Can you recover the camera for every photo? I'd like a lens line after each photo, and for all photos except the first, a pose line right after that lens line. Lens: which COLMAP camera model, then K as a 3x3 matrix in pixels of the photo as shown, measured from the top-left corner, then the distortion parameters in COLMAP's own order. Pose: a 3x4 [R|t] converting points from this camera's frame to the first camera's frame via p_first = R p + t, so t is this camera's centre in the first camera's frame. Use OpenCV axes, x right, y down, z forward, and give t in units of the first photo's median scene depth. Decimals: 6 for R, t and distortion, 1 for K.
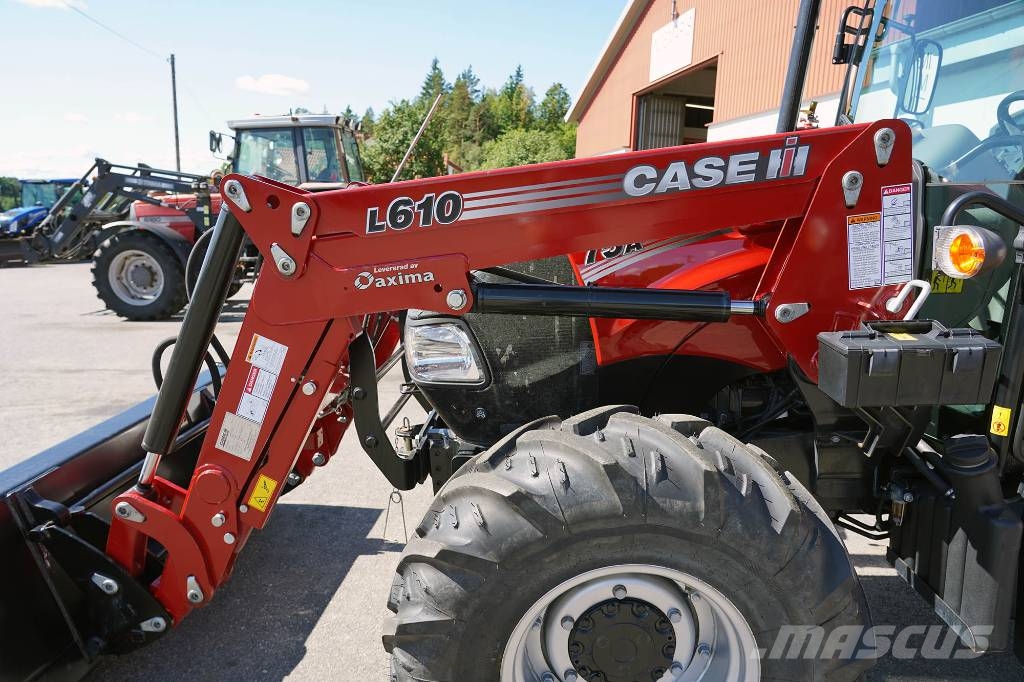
lens RADIAL K [[686.0, 0, 514.0], [0, 686.0, 348.3], [0, 0, 1]] dist [-0.037216, 0.029161]
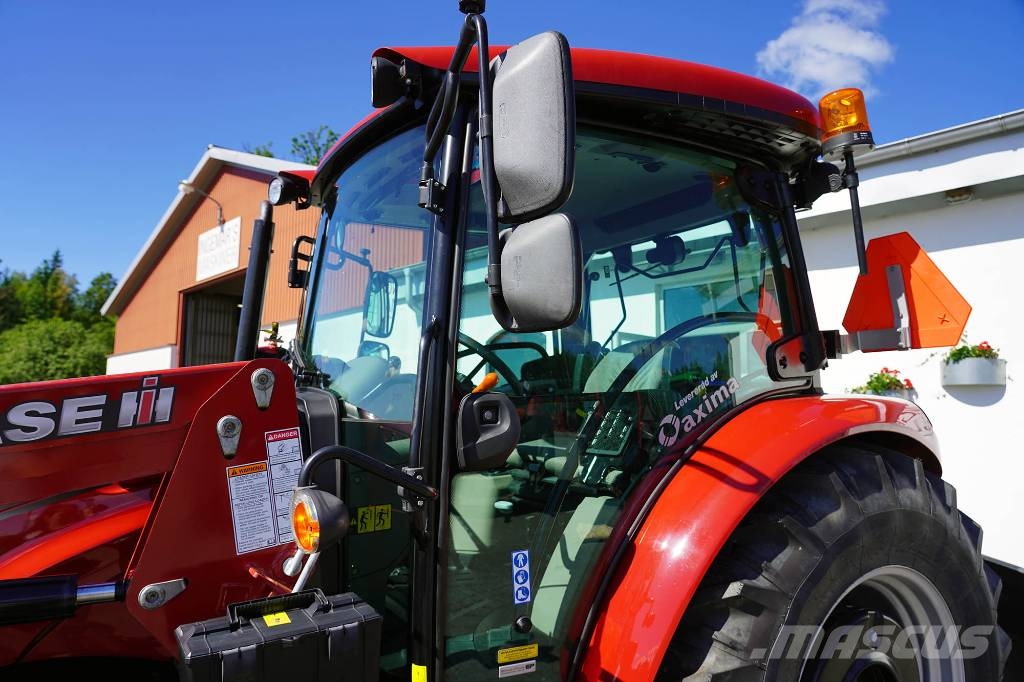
lens RADIAL K [[686.0, 0, 514.0], [0, 686.0, 348.3], [0, 0, 1]] dist [-0.037216, 0.029161]
pose [[0.824886, 0.029916, 0.564507, 0.270414], [0.128481, 0.962543, -0.238753, -0.079604], [-0.550505, 0.269472, 0.790145, 0.084071]]
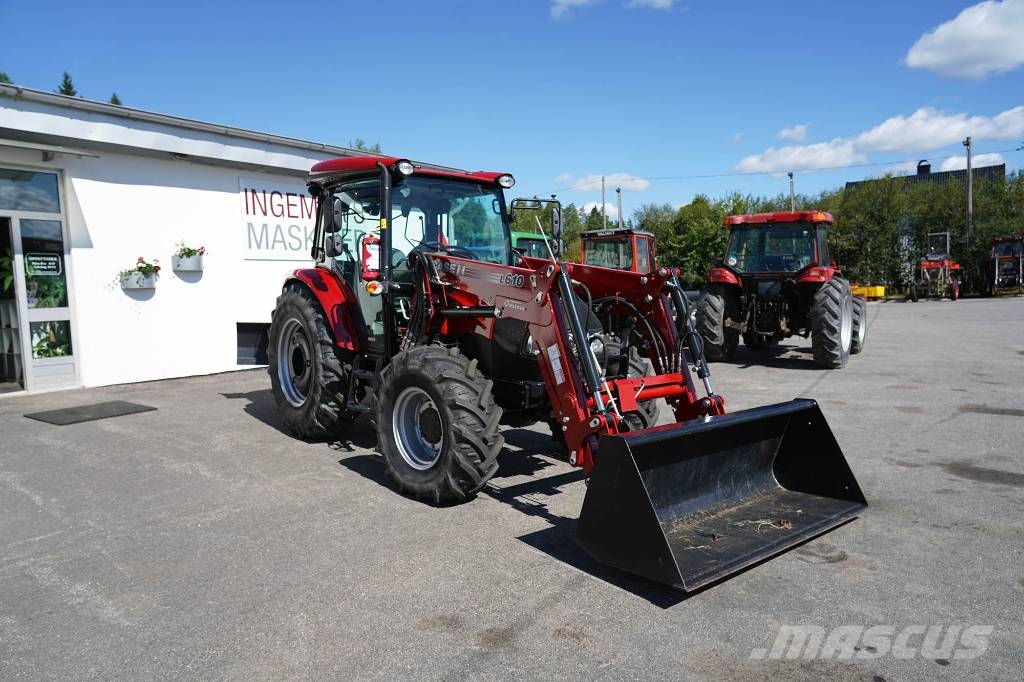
lens RADIAL K [[686.0, 0, 514.0], [0, 686.0, 348.3], [0, 0, 1]] dist [-0.037216, 0.029161]
pose [[-0.680831, -0.067348, 0.729338, -1.920691], [0.151767, 0.961181, 0.230431, -0.635518], [-0.716545, 0.267574, -0.644180, 3.131480]]
